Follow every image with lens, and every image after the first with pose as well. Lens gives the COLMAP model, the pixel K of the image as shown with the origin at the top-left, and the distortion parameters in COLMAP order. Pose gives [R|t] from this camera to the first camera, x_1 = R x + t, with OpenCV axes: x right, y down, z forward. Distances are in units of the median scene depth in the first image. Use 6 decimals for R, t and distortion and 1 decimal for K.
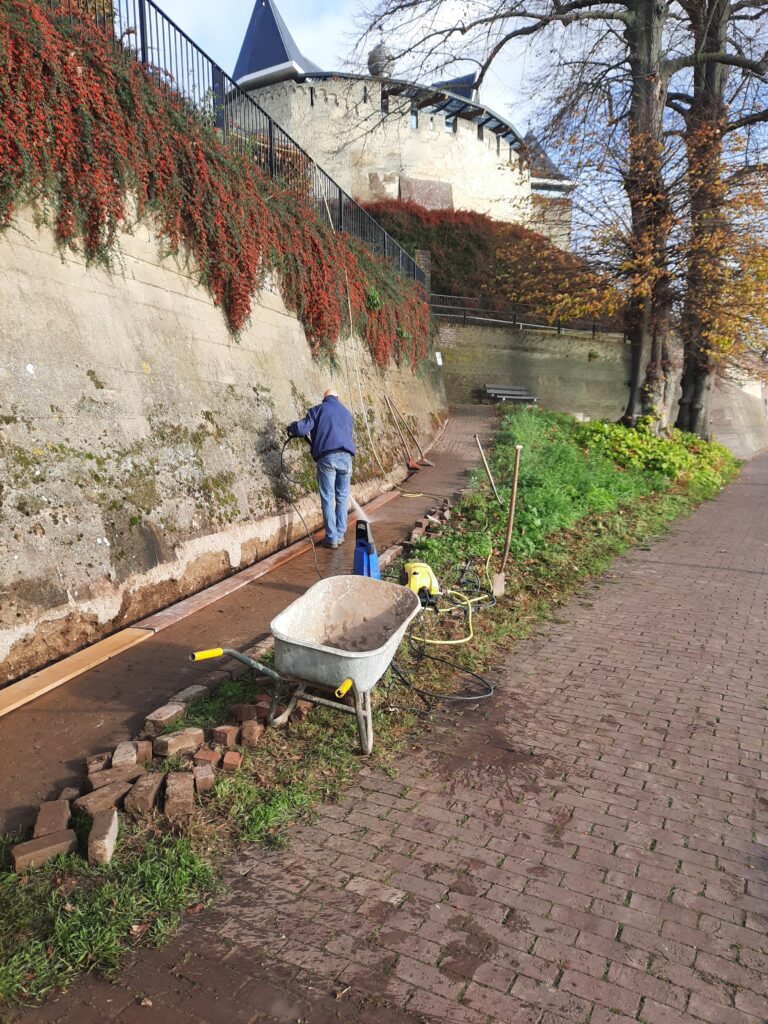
lens RADIAL K [[763.6, 0, 381.3], [0, 763.6, 513.3], [0, 0, 1]] dist [0.031136, -0.032333]
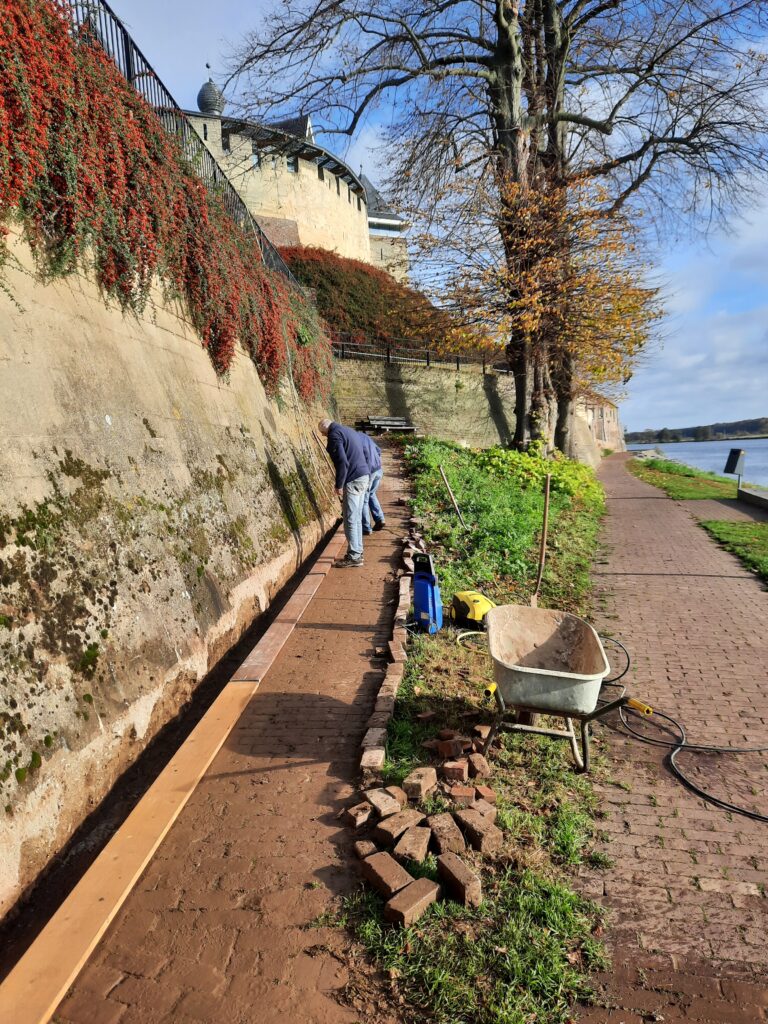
lens RADIAL K [[763.6, 0, 375.5], [0, 763.6, 515.1], [0, 0, 1]] dist [0.031136, -0.032333]
pose [[0.975147, -0.062159, 0.212661, -0.158776], [0.070174, 0.997073, -0.030343, -0.008375], [-0.210153, 0.044512, 0.976655, 0.003783]]
